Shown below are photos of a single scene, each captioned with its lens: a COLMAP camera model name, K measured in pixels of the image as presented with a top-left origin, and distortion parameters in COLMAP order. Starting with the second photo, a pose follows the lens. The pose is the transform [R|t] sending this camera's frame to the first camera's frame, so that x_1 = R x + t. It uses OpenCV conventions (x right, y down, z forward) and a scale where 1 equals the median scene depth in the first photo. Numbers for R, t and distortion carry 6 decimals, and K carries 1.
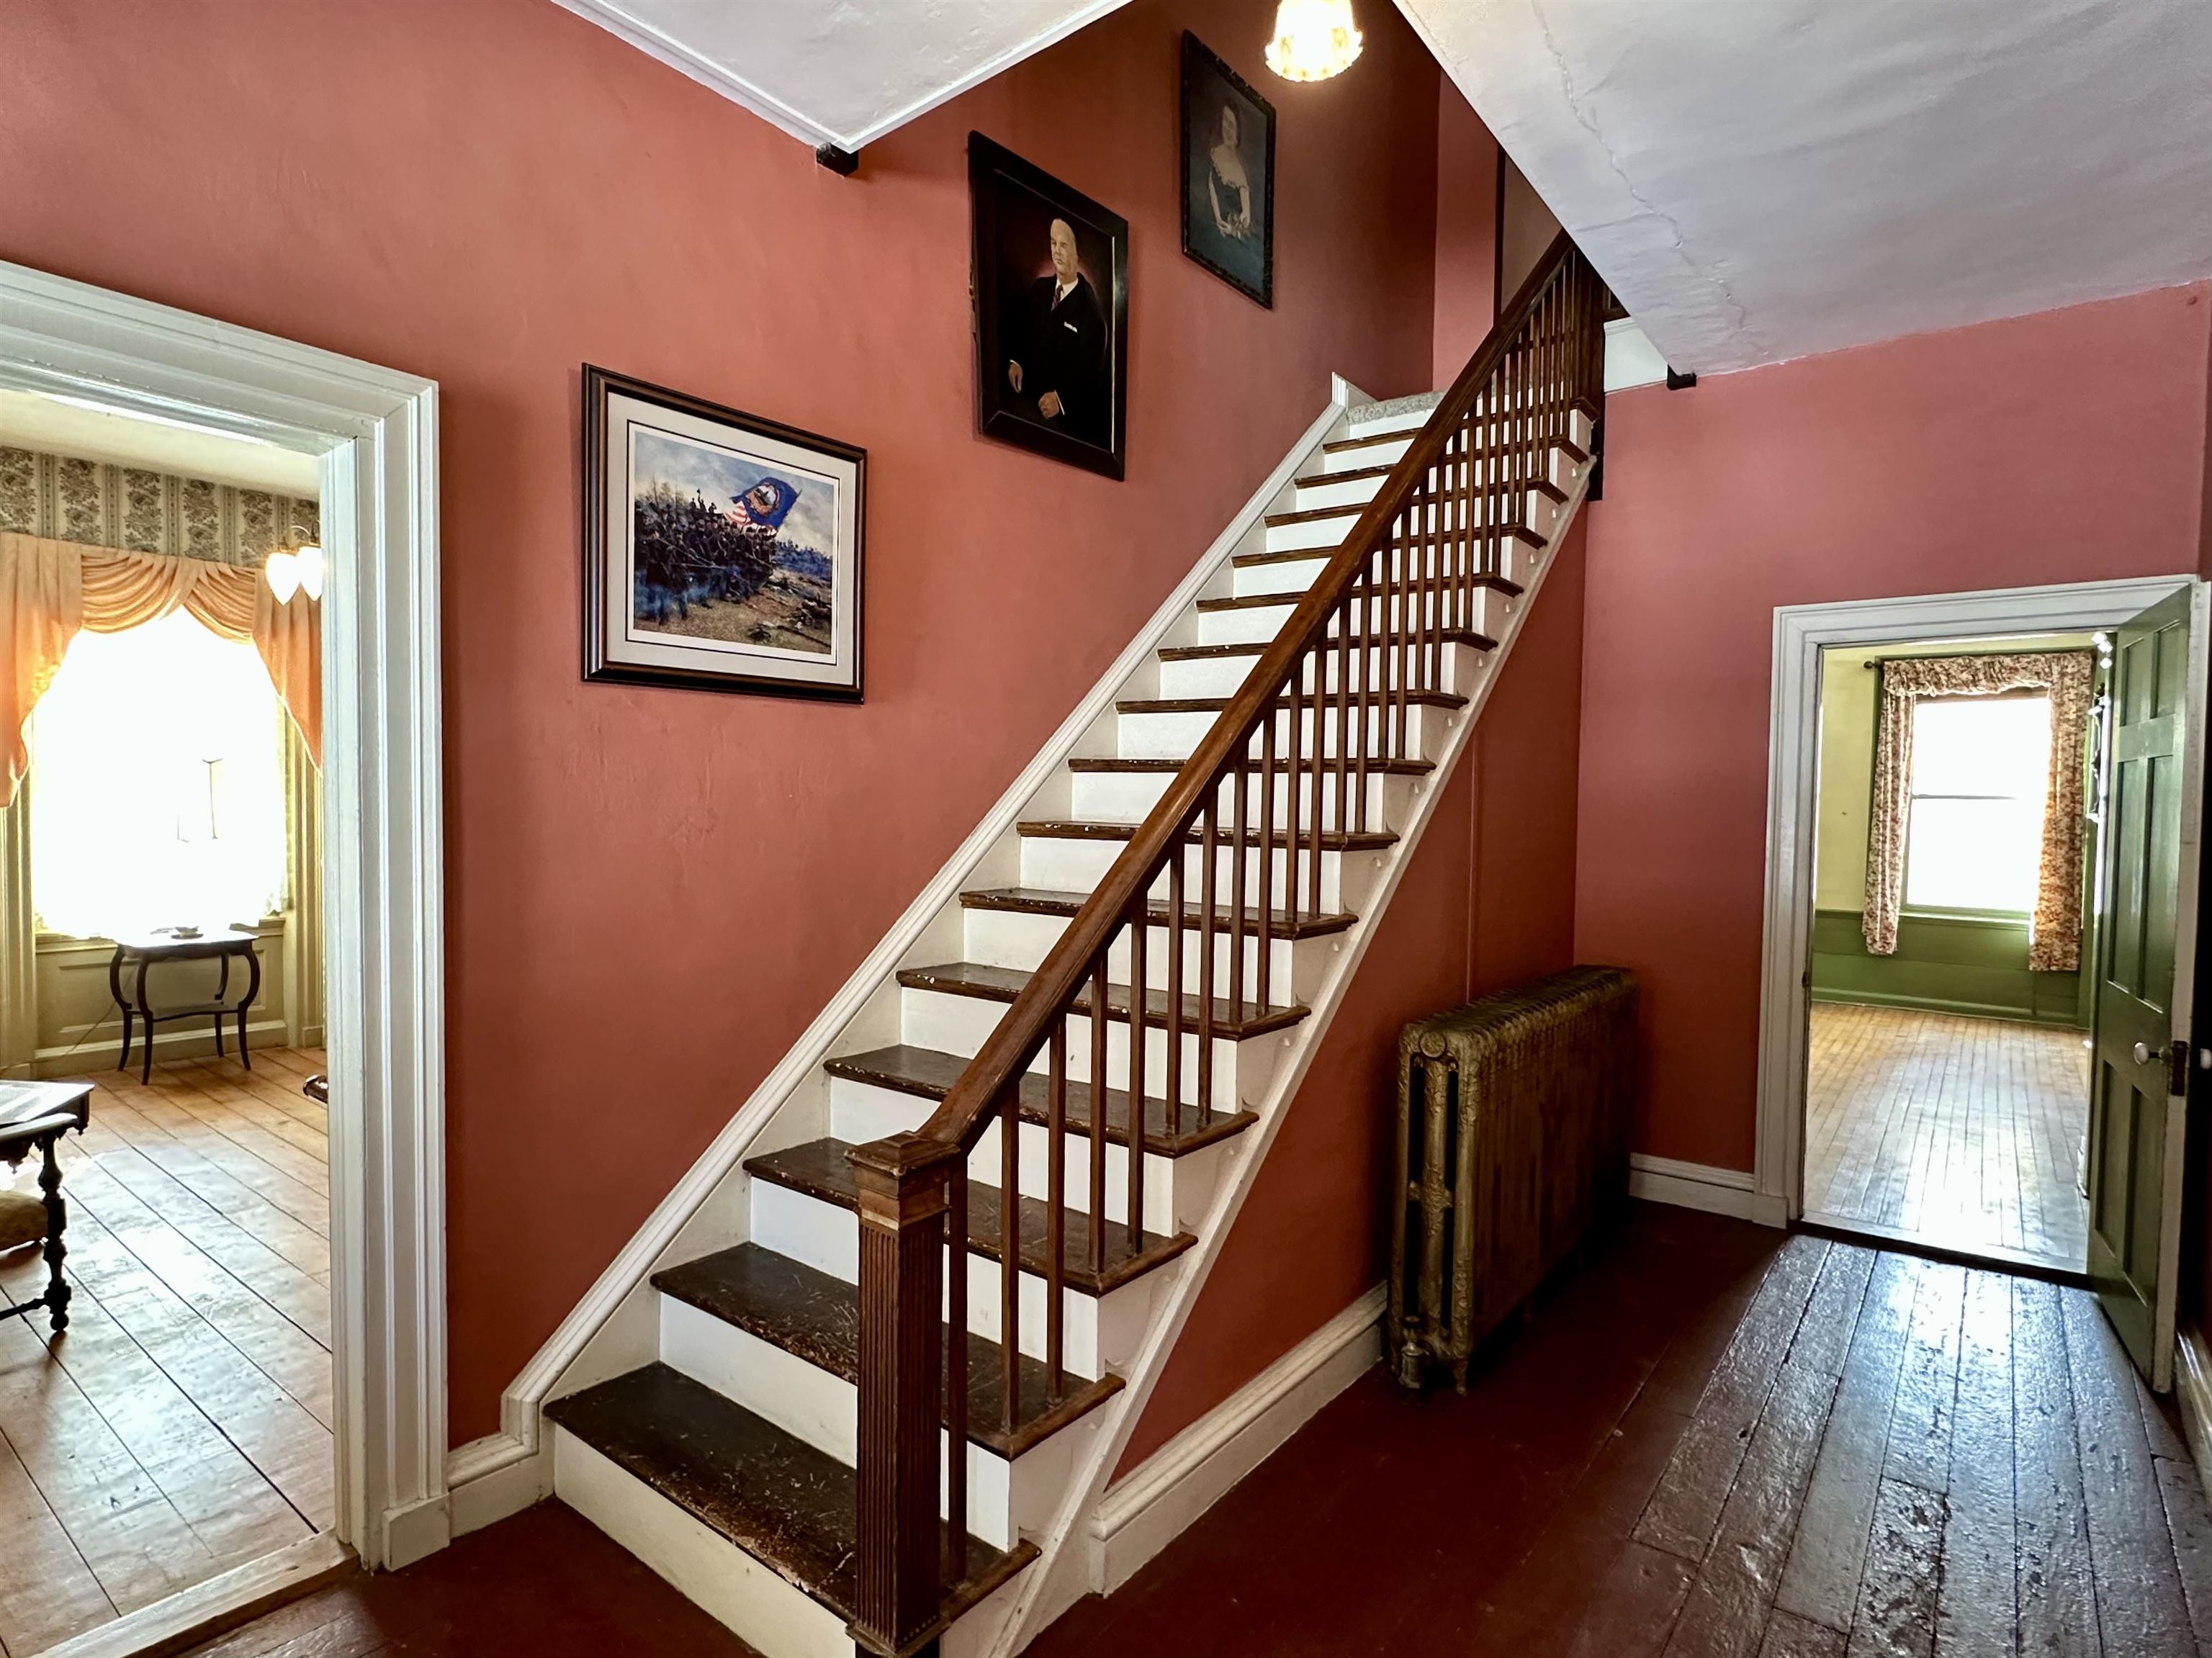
lens RADIAL K [[1160.7, 0, 1106.0], [0, 1160.7, 829.0], [0, 0, 1]] dist [-0.002153, -0.001007]
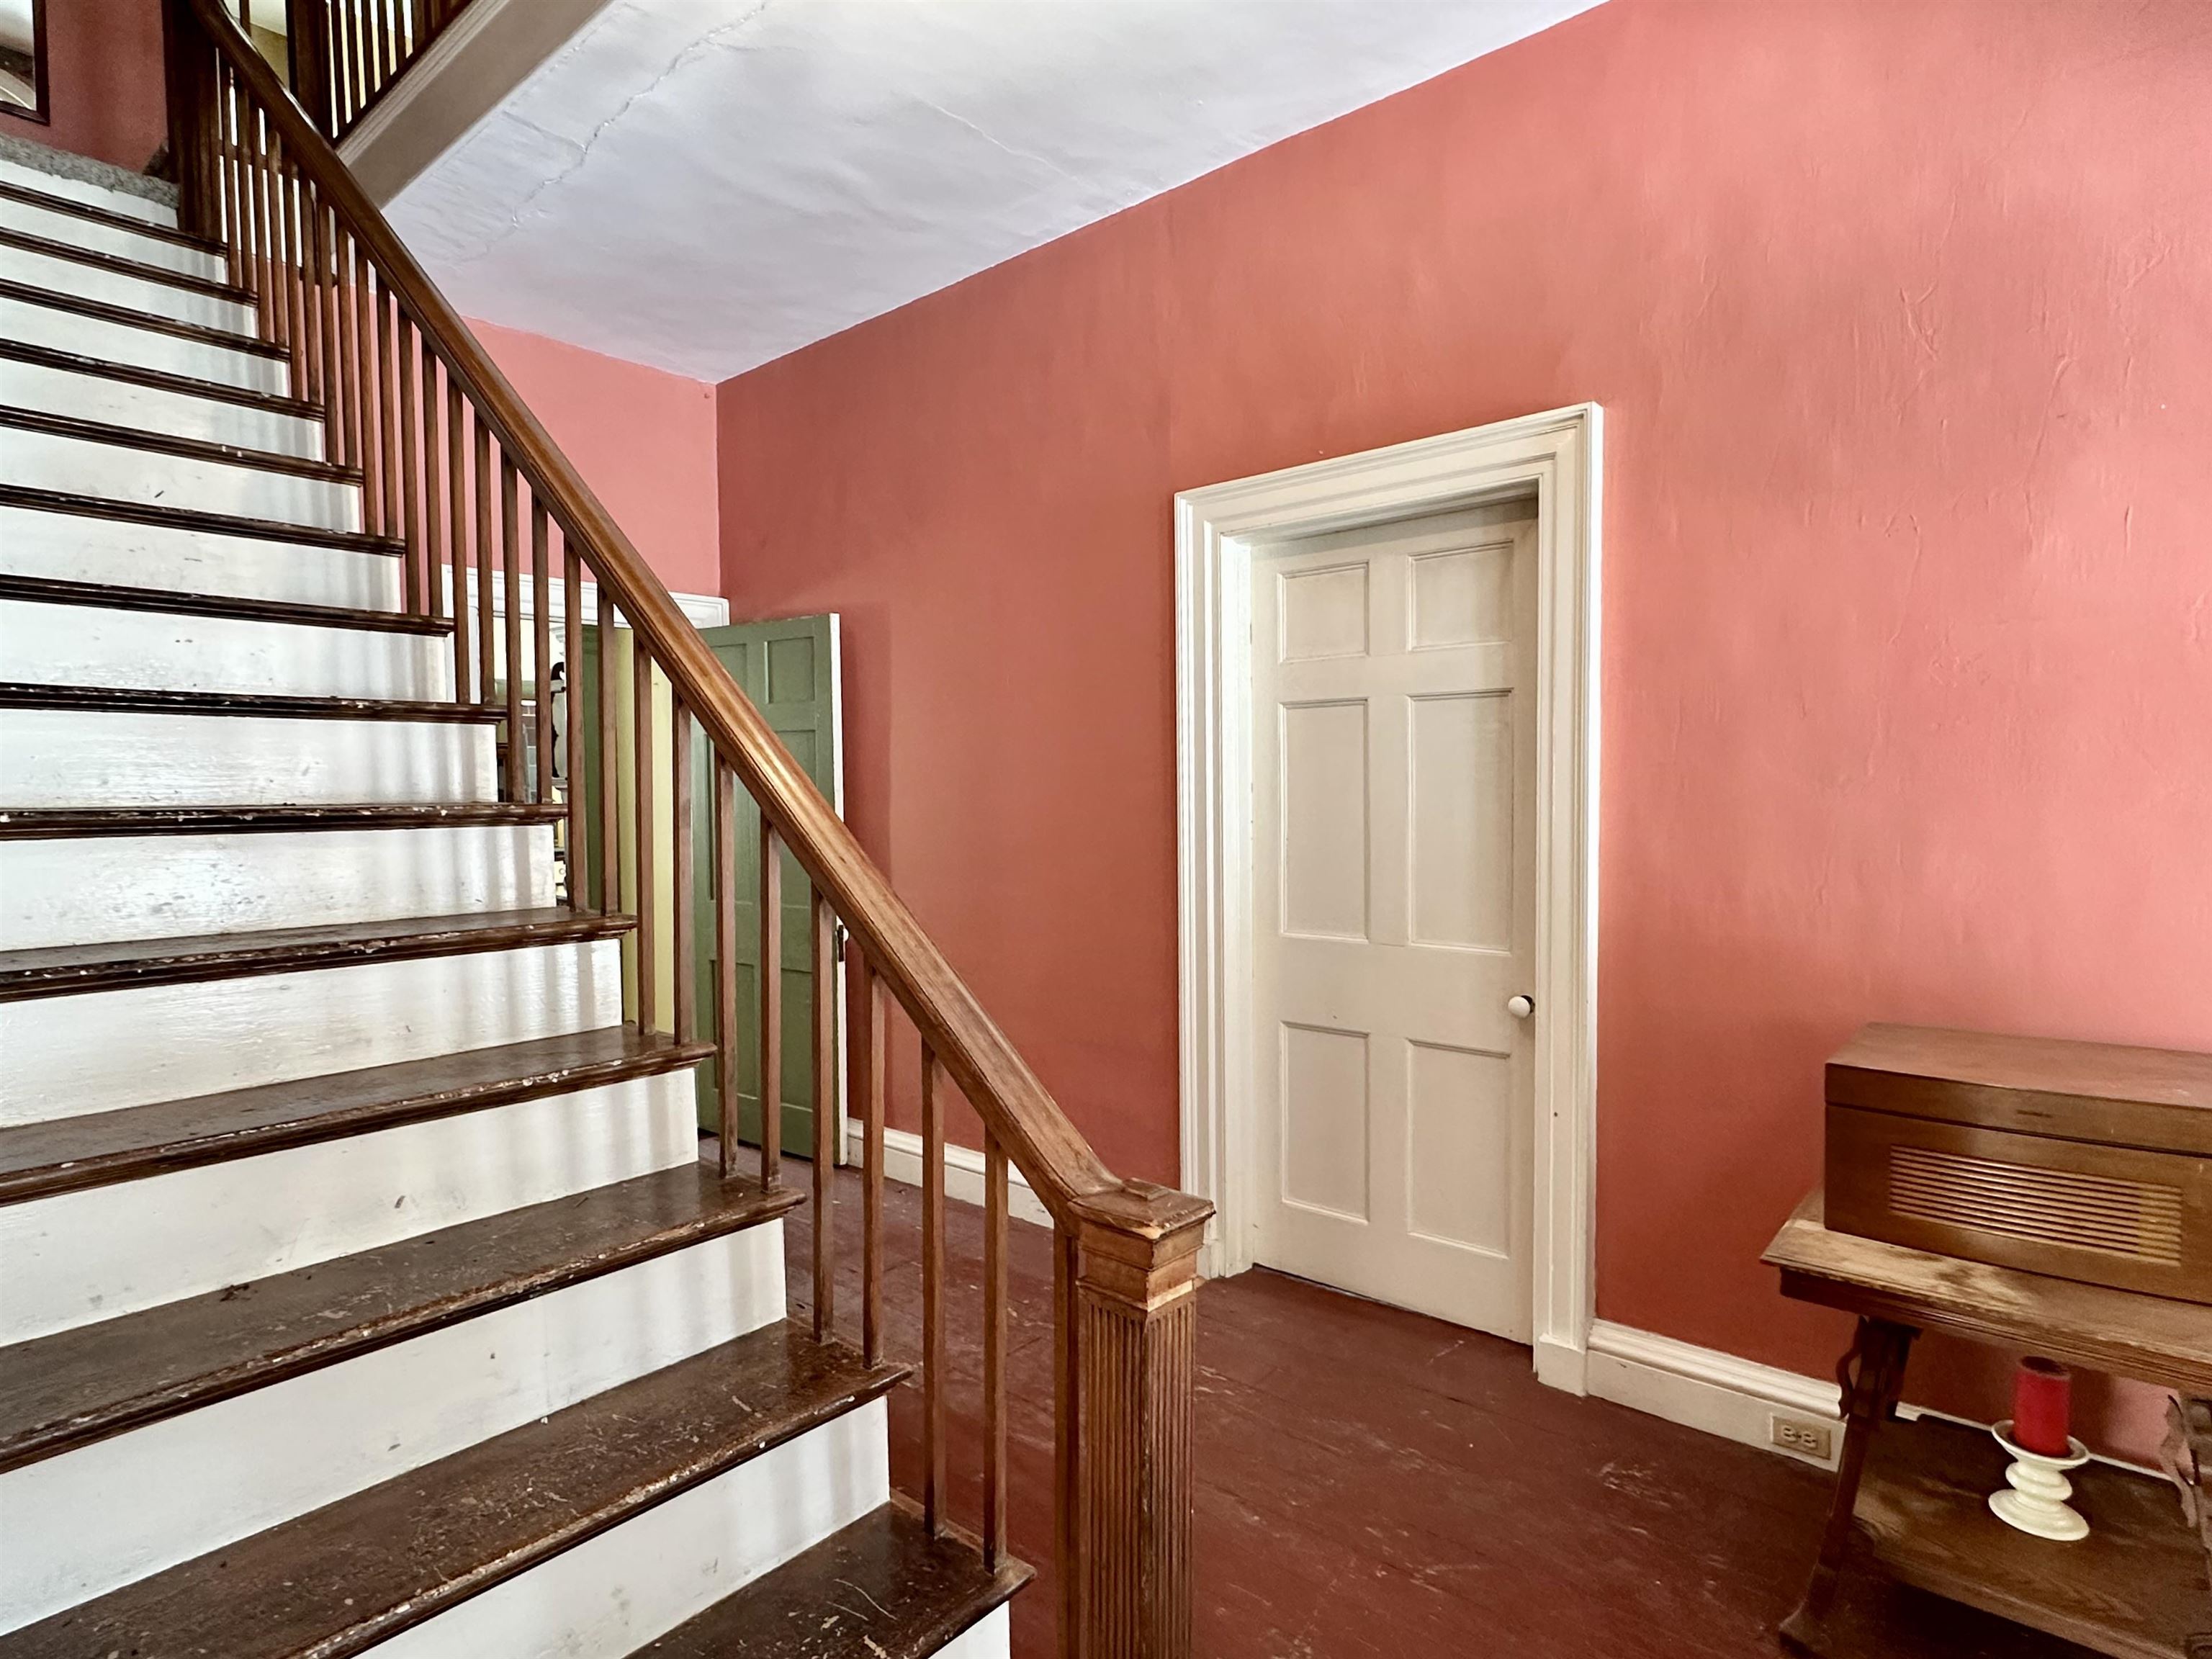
lens RADIAL K [[1160.8, 0, 1106.0], [0, 1160.8, 829.5], [0, 0, 1]] dist [-0.002153, -0.001007]
pose [[0.055501, -0.054227, 0.996985, -0.584823], [0.037476, 0.997934, 0.052193, -0.000626], [-0.997755, 0.034466, 0.057419, 0.627430]]
